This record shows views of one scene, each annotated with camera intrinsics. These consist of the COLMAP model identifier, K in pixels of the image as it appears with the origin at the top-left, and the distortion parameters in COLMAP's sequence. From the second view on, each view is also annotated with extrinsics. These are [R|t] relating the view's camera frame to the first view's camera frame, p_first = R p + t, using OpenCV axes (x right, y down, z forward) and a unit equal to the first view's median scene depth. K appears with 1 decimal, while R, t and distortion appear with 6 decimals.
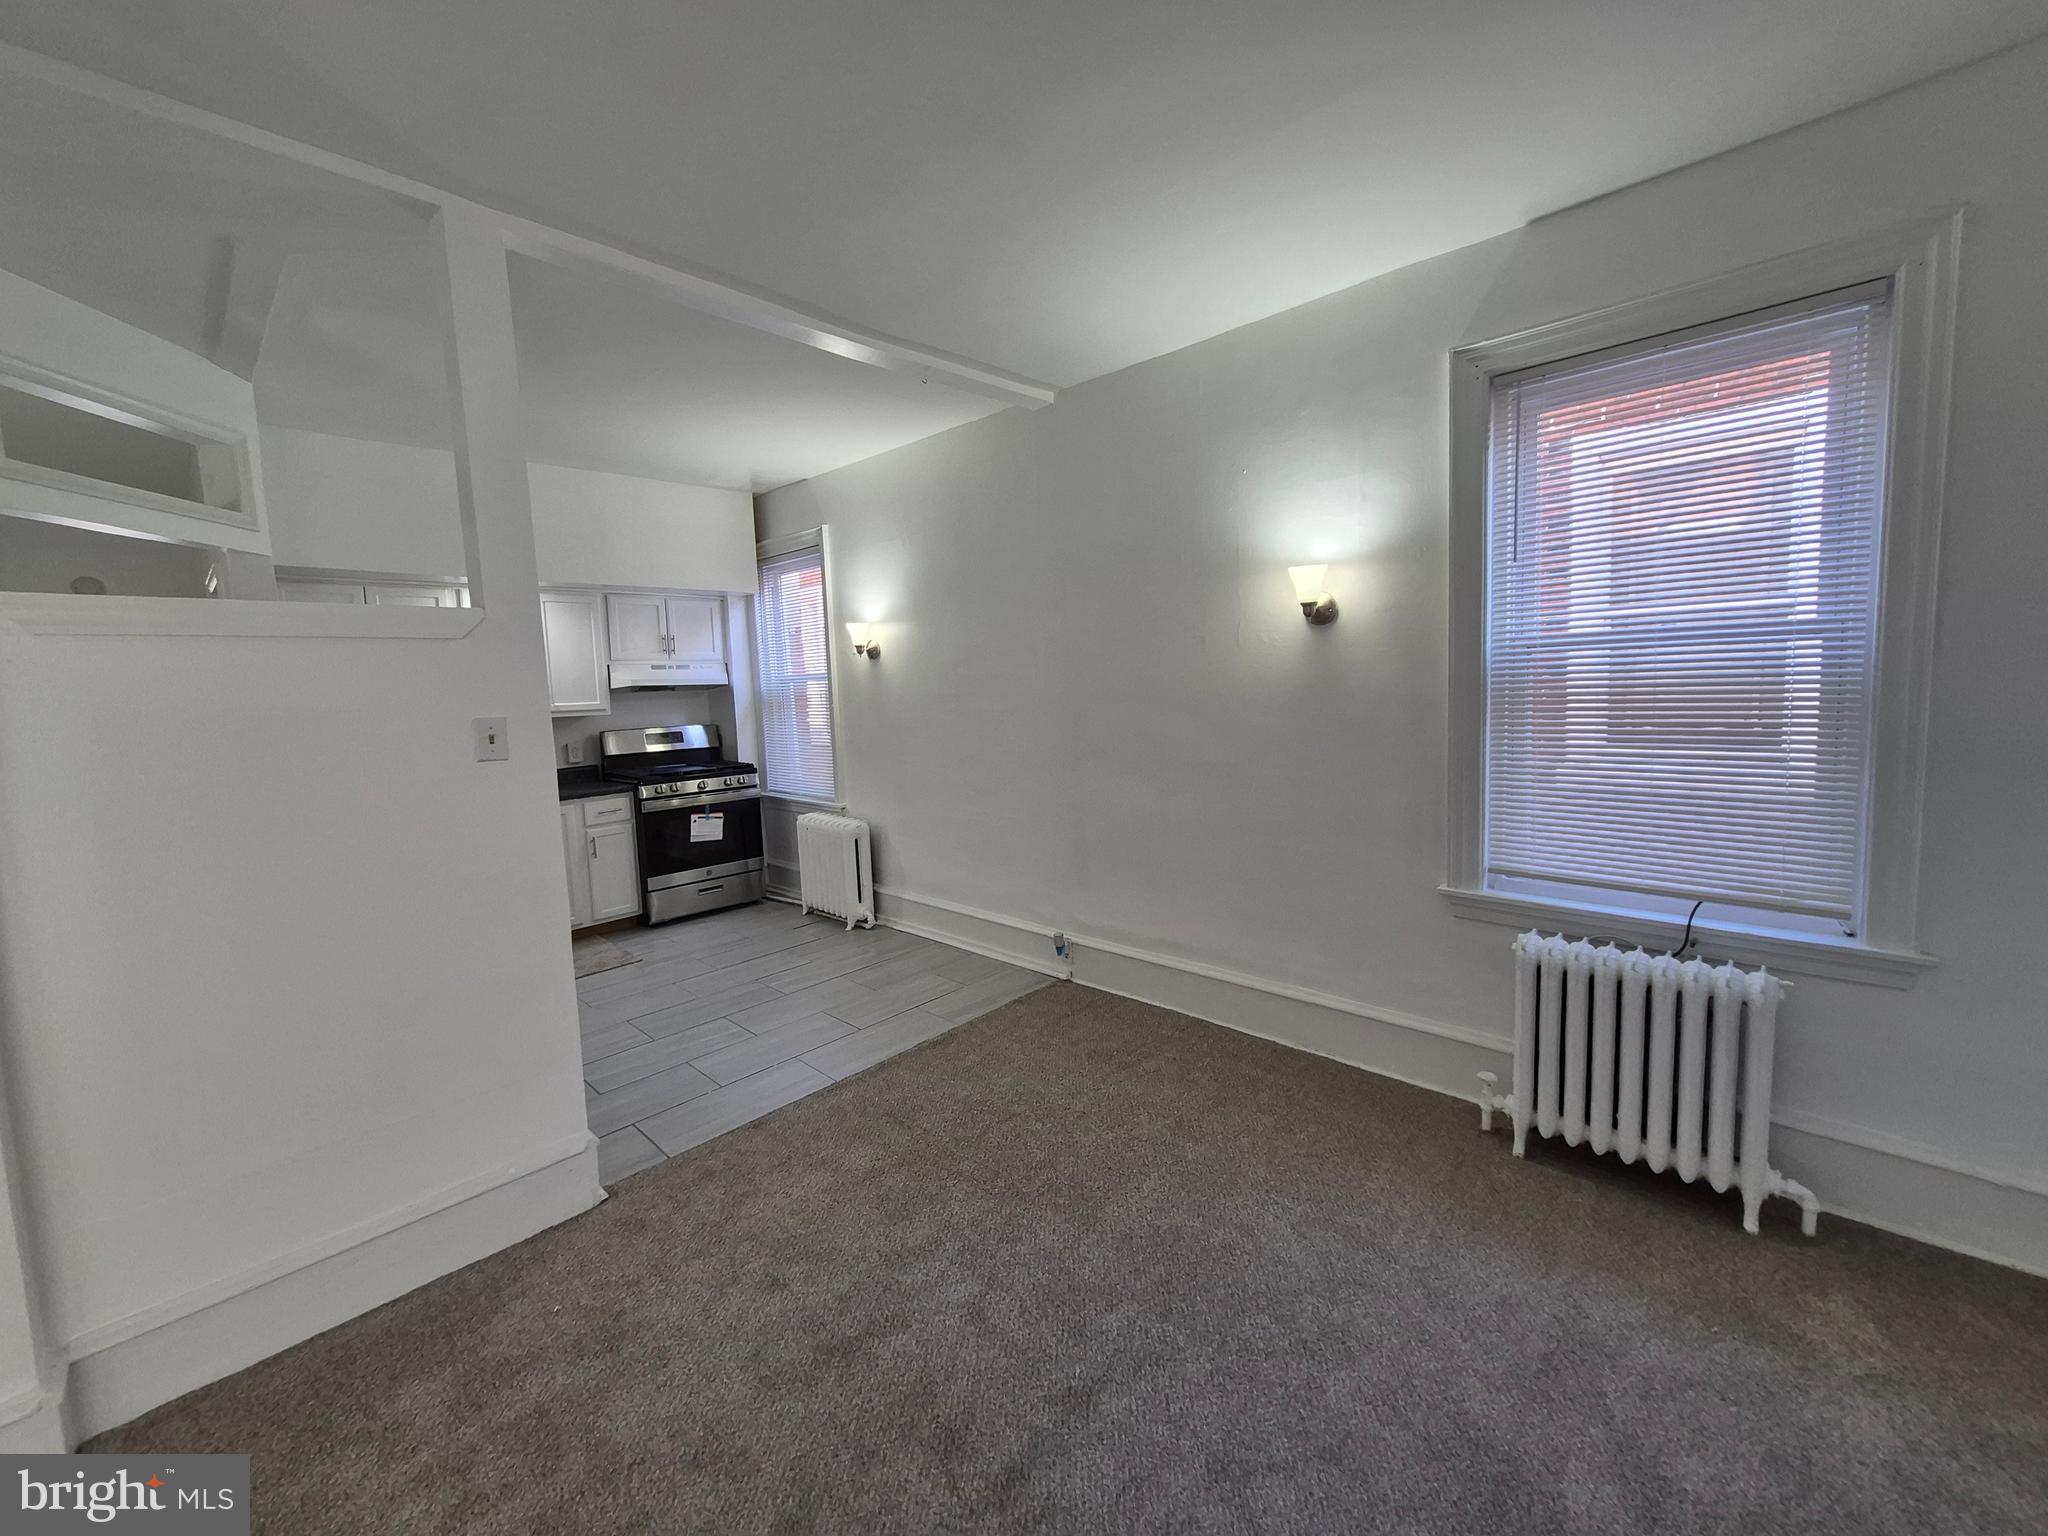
lens RADIAL K [[806.0, 0, 1031.5], [0, 806.0, 757.5], [0, 0, 1]] dist [0.005975, 0.000241]
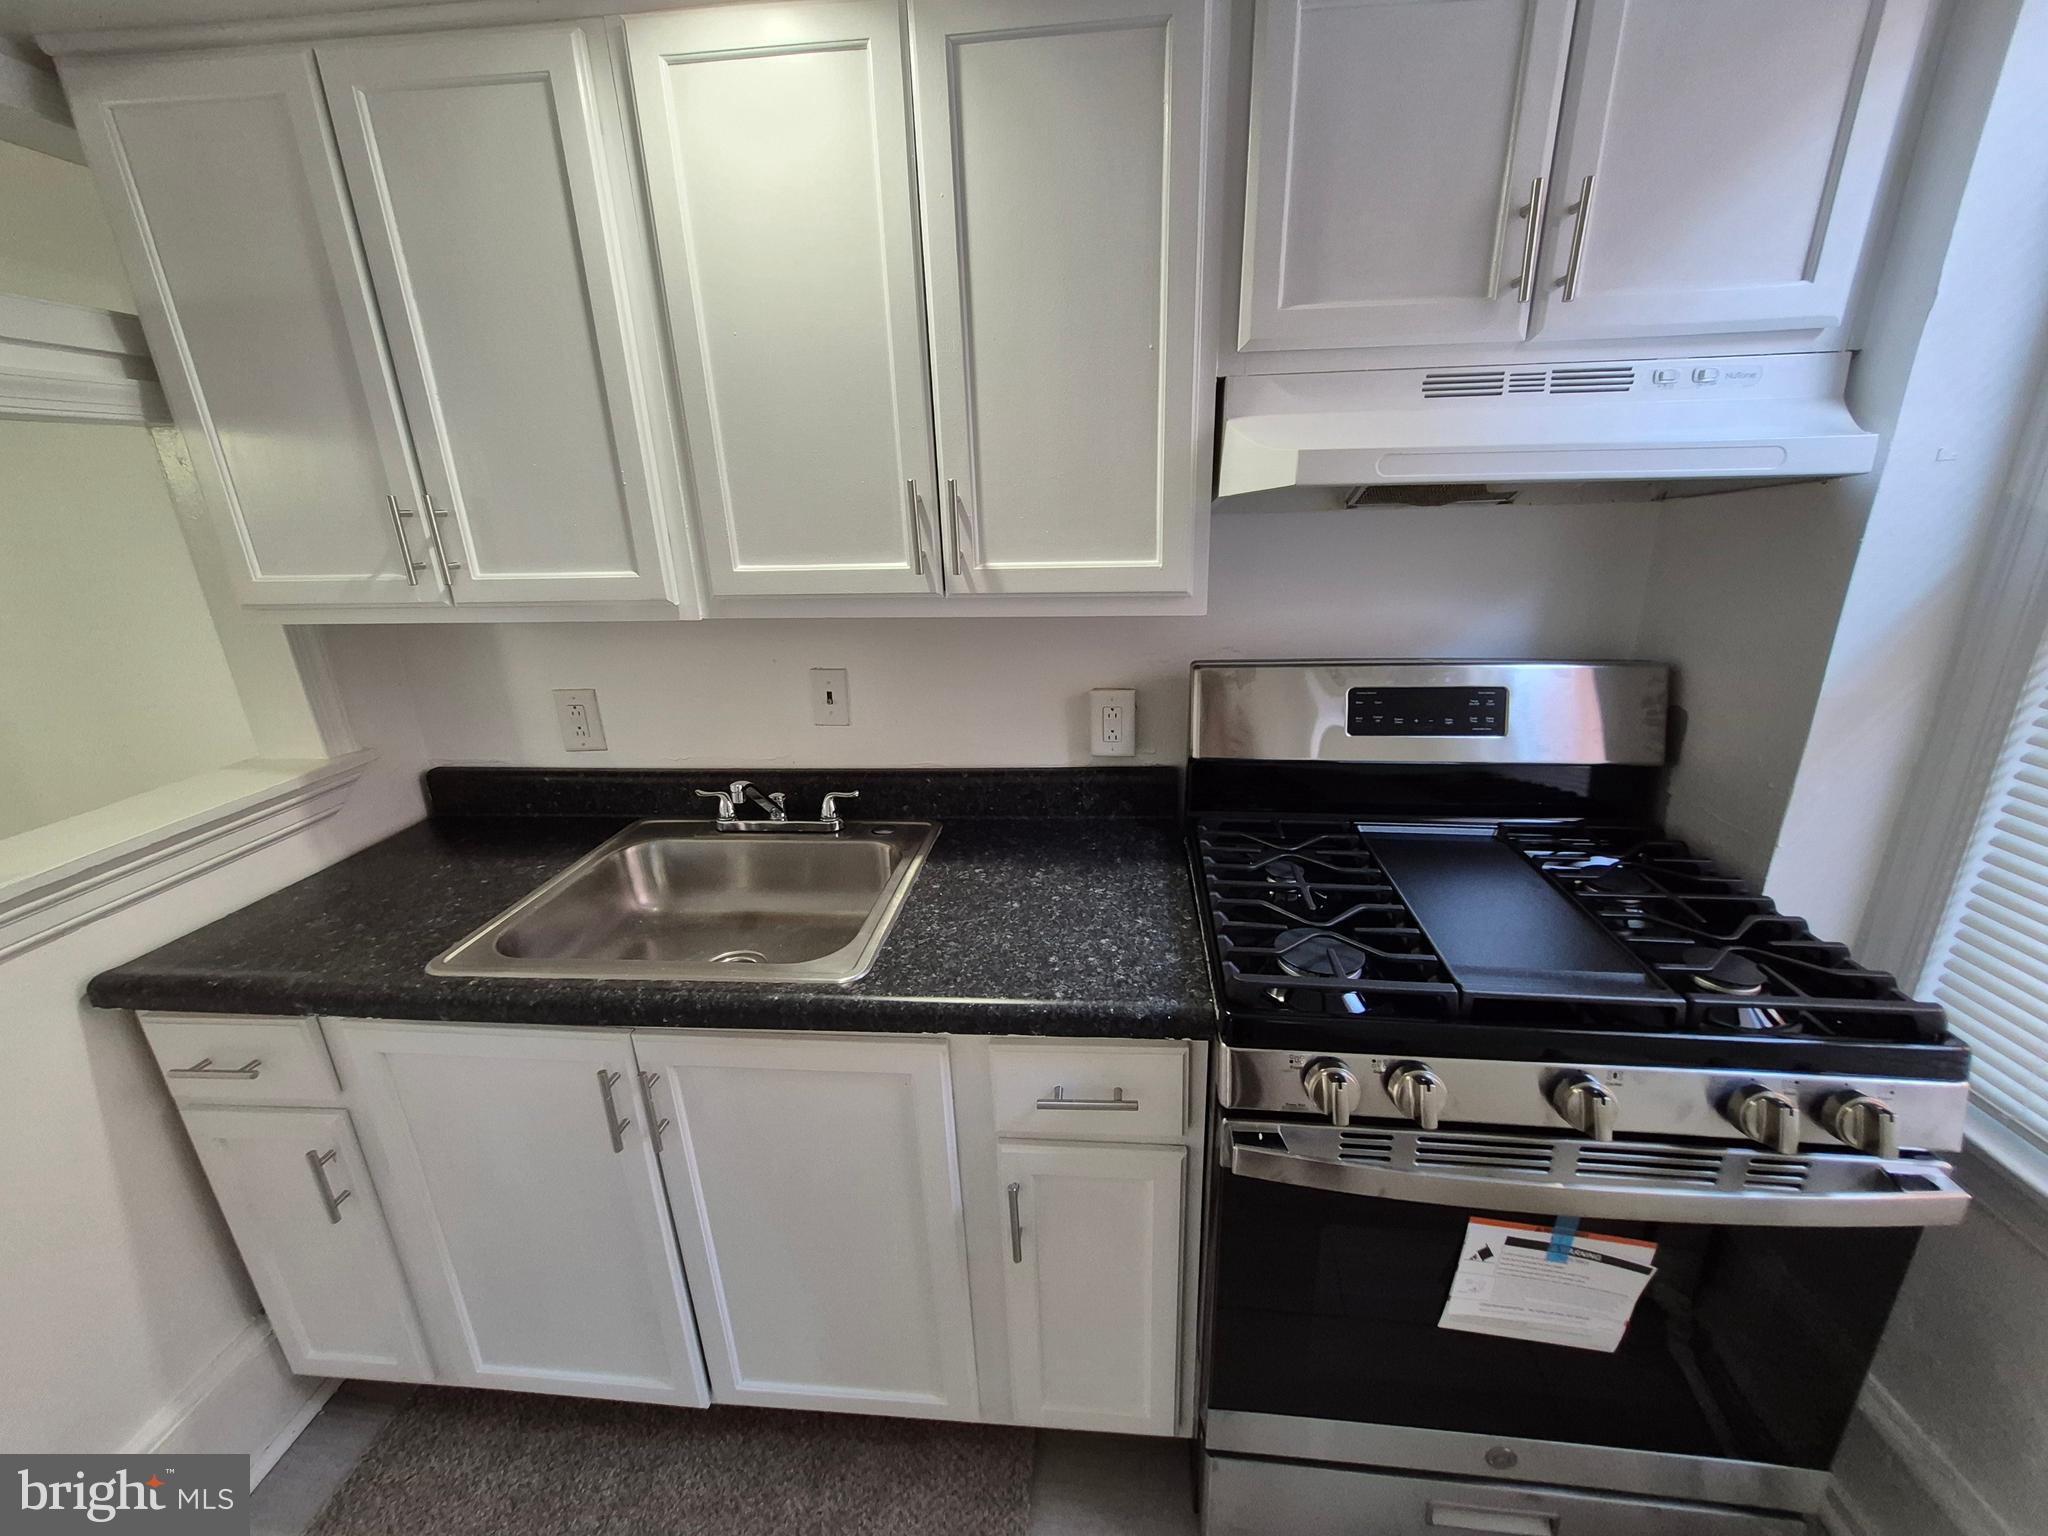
lens RADIAL K [[806.0, 0, 1039.2], [0, 806.0, 750.1], [0, 0, 1]] dist [0.005975, 0.000241]
pose [[0.627671, 0.252456, -0.736407, -0.589167], [-0.070953, 0.960571, 0.268828, -0.117730], [0.775238, -0.116485, 0.620836, 1.291447]]
